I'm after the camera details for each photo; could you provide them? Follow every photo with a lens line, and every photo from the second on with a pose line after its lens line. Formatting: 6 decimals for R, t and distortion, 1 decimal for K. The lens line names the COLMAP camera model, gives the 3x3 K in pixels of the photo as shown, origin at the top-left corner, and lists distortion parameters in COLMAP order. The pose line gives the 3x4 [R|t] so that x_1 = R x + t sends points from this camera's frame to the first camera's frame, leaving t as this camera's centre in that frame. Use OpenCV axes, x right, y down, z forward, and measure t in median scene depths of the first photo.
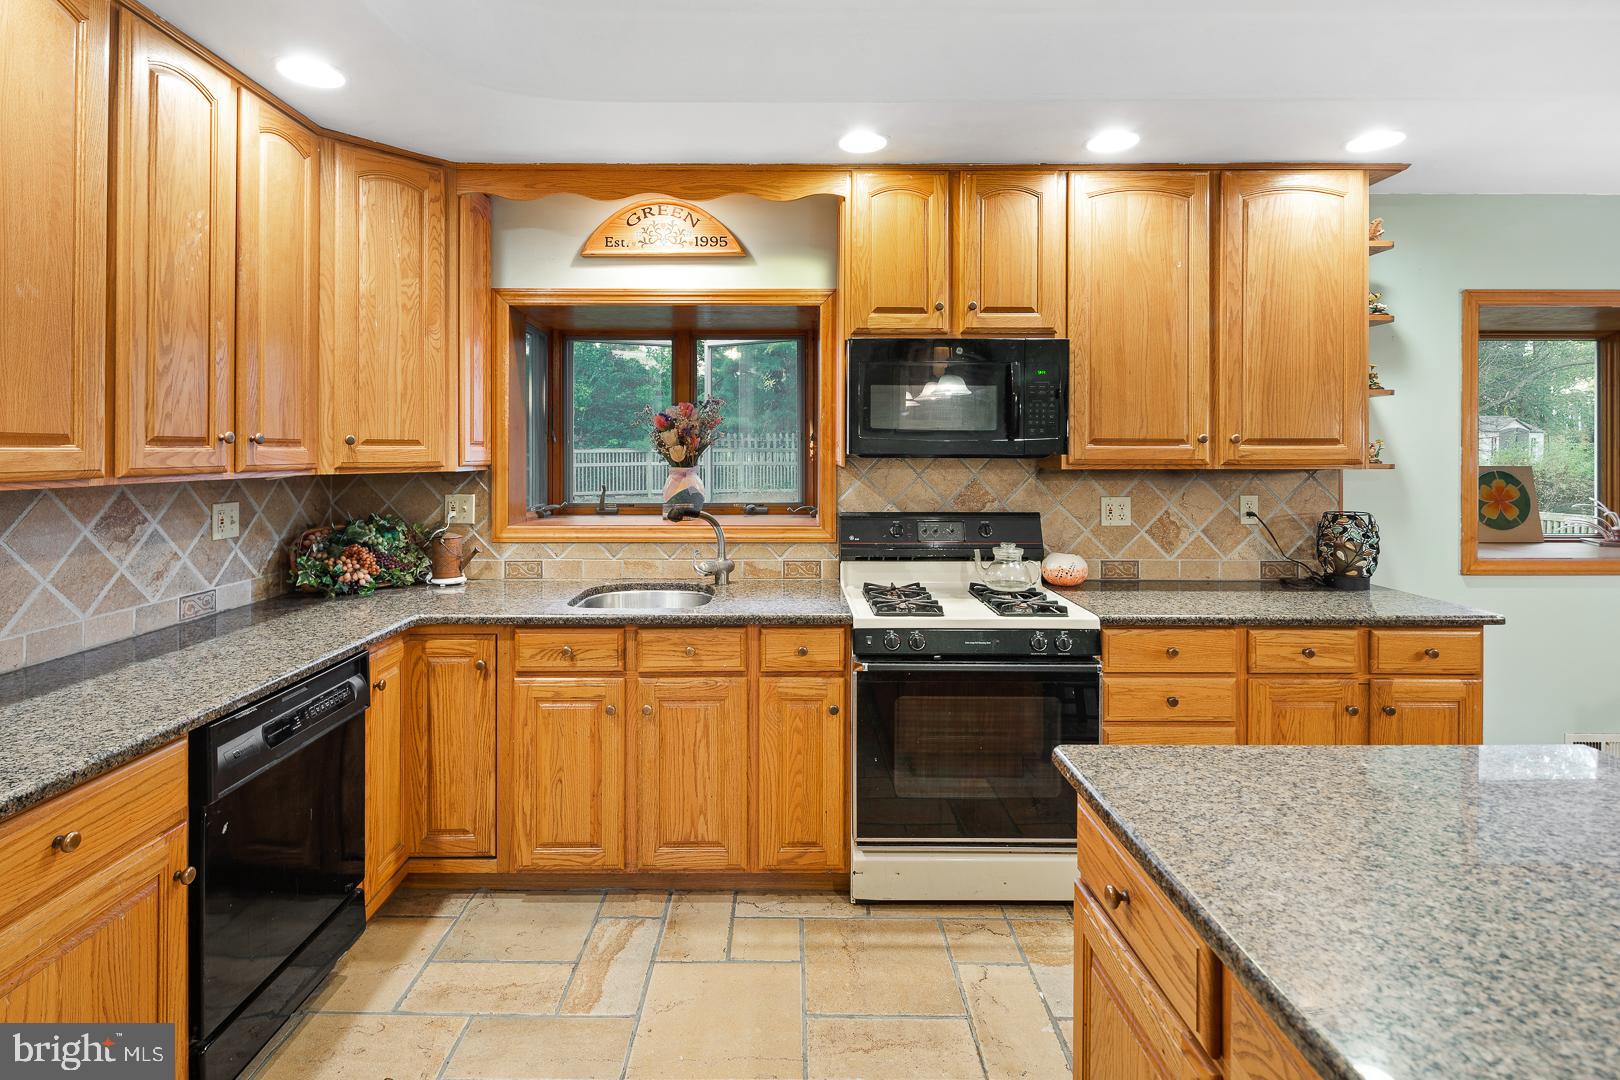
lens RADIAL K [[789.1, 0, 793.7], [0, 789.1, 446.7], [0, 0, 1]] dist [0.000740, -0.000342]
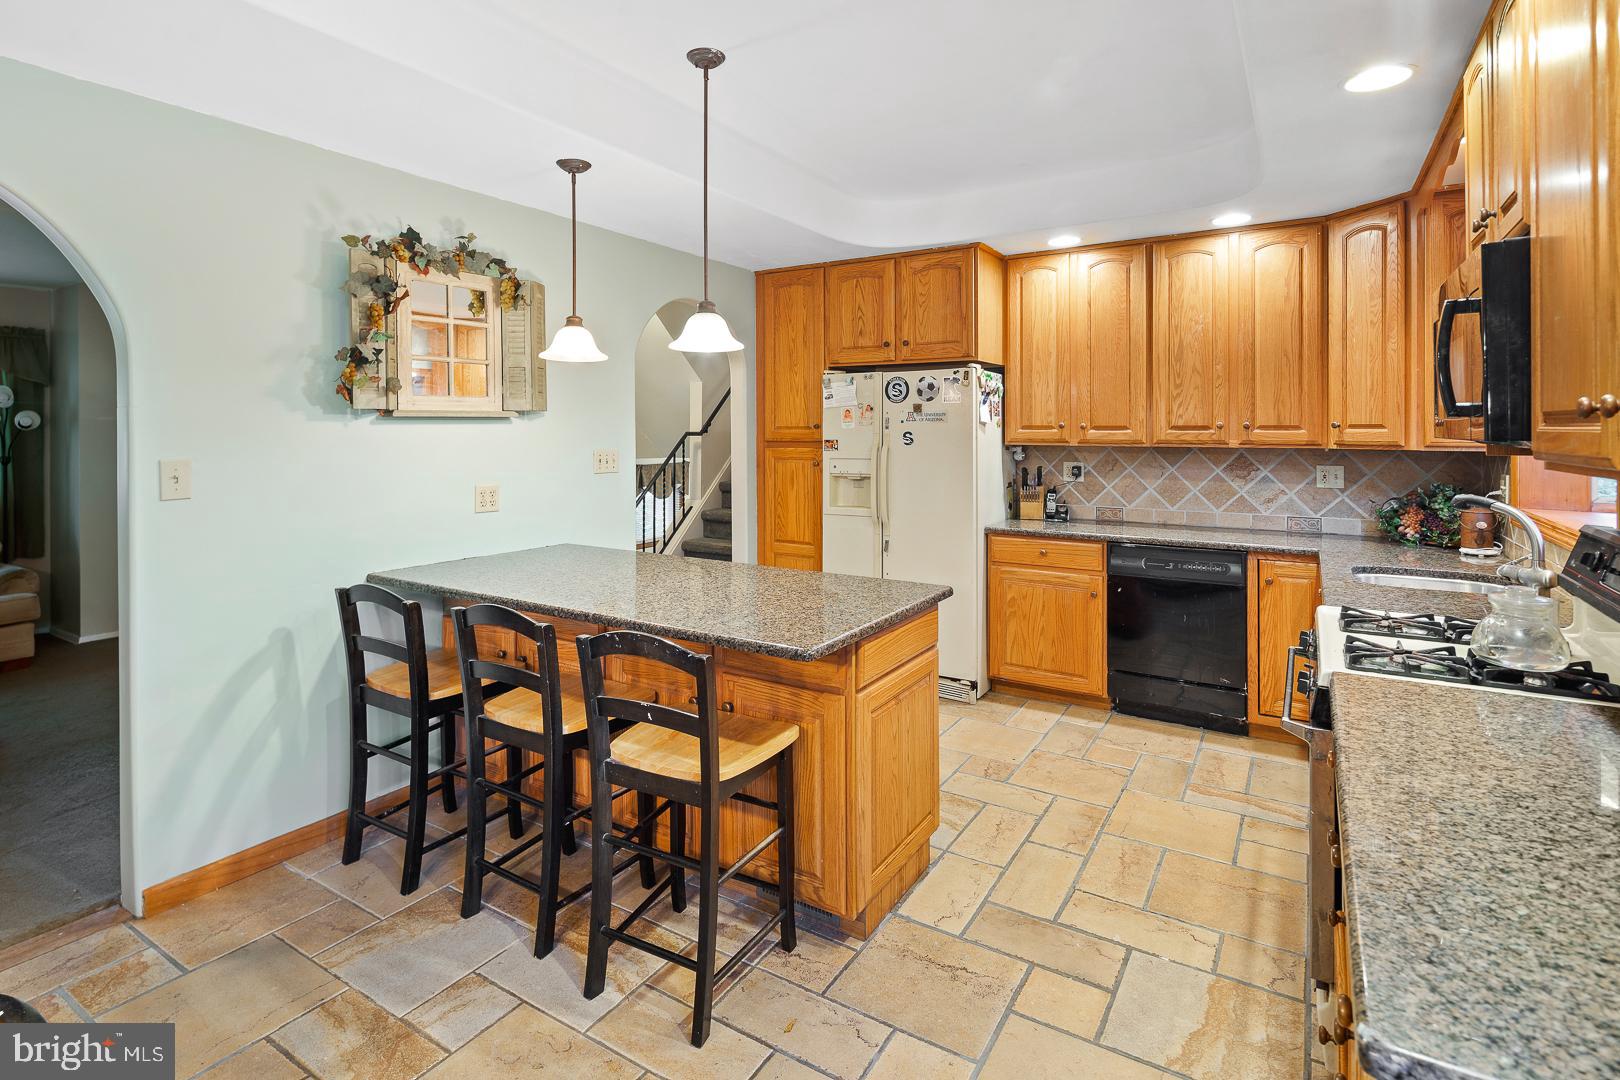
lens RADIAL K [[801.2, 0, 789.8], [0, 801.2, 430.7], [0, 0, 1]] dist [0.000490, -0.000168]
pose [[-0.540806, 0.000045, -0.841148, 1.097457], [0.003296, 0.999992, -0.002066, 0.001459], [0.841141, -0.003890, -0.540802, 0.867880]]
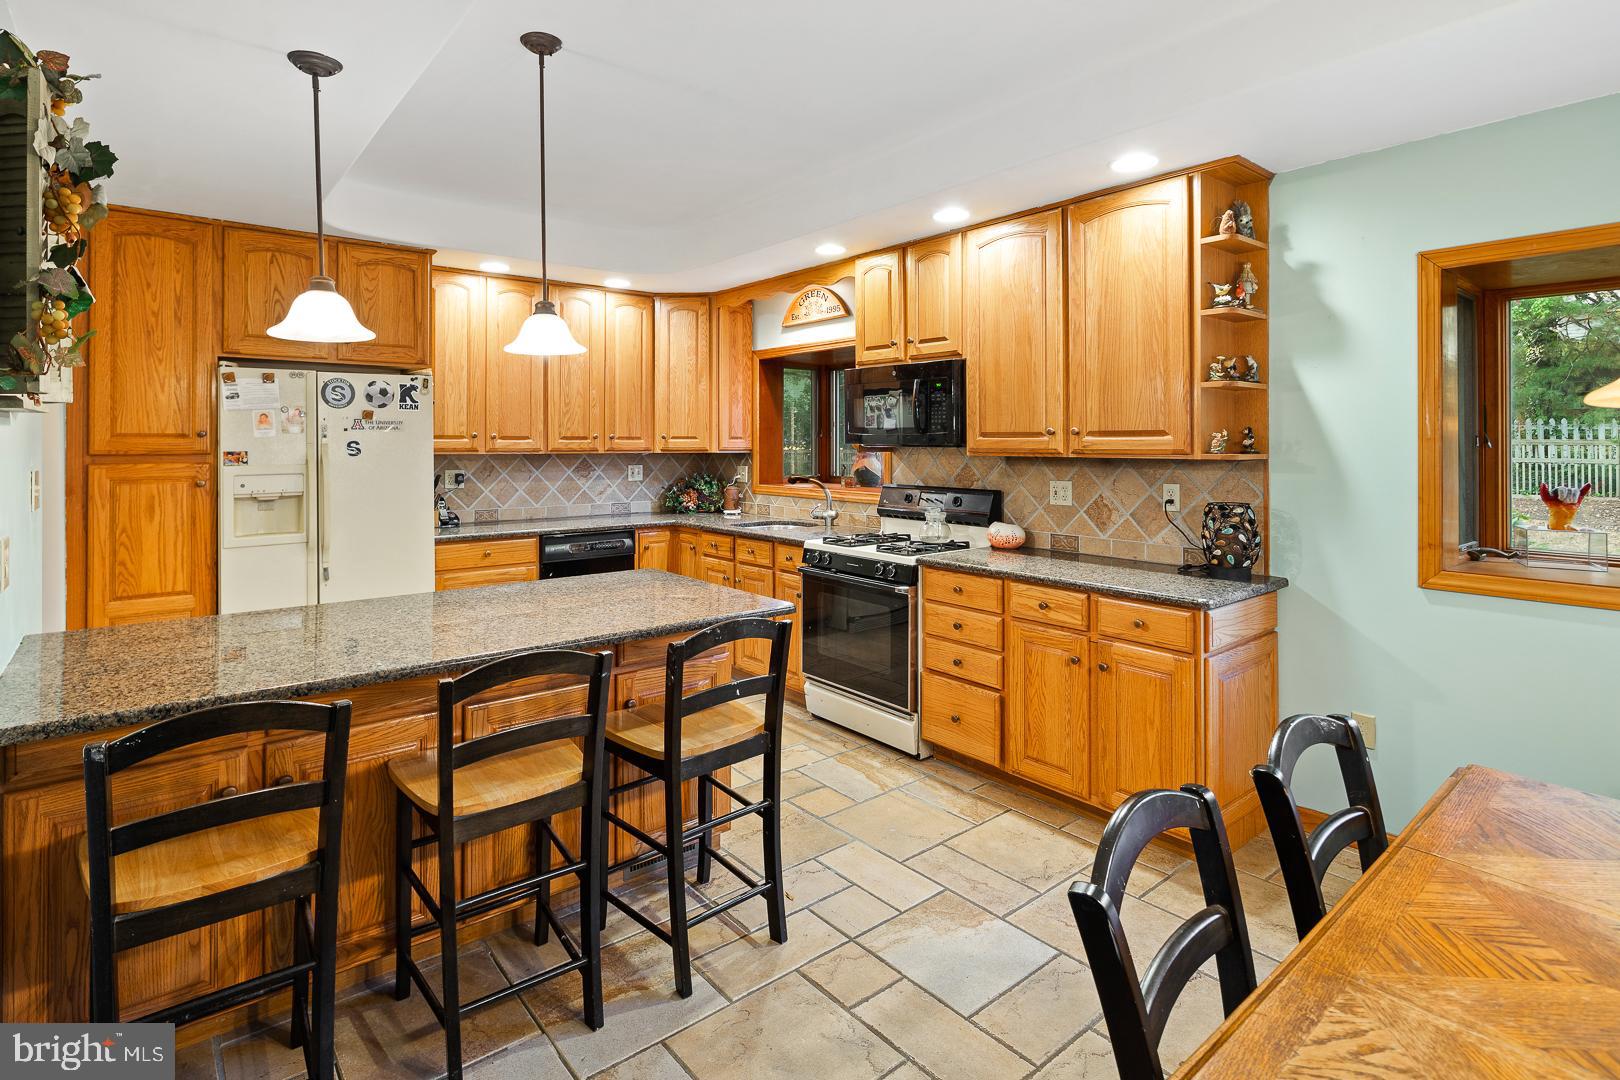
lens RADIAL K [[808.5, 0, 791.1], [0, 808.5, 436.7], [0, 0, 1]] dist [0.001333, -0.000379]
pose [[0.623436, -0.005262, -0.781857, 1.231045], [0.003241, 0.999986, -0.004147, 0.001644], [0.781868, 0.000051, 0.623444, -0.080958]]
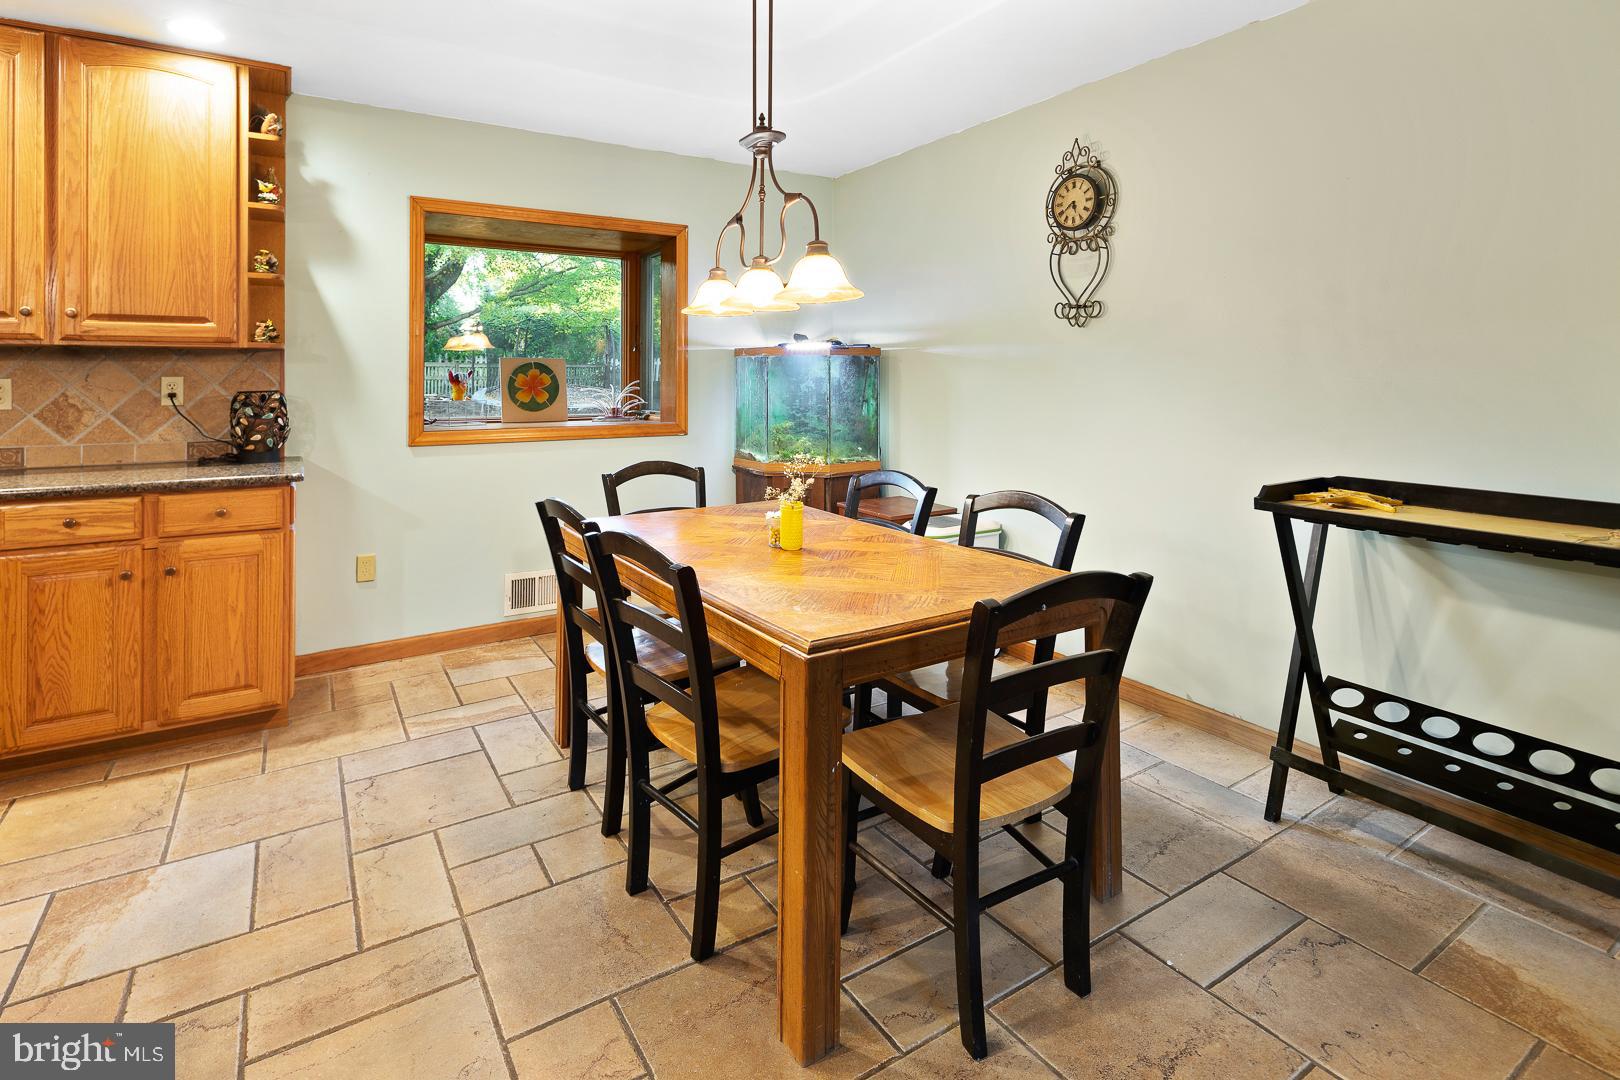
lens RADIAL K [[791.4, 0, 793.1], [0, 791.4, 371.5], [0, 0, 1]] dist [-0.002784, -0.001354]
pose [[0.849797, 0.002339, 0.527104, 0.798265], [-0.002293, 0.999997, -0.000742, 0.060332], [-0.527105, -0.000578, 0.849800, -0.288566]]
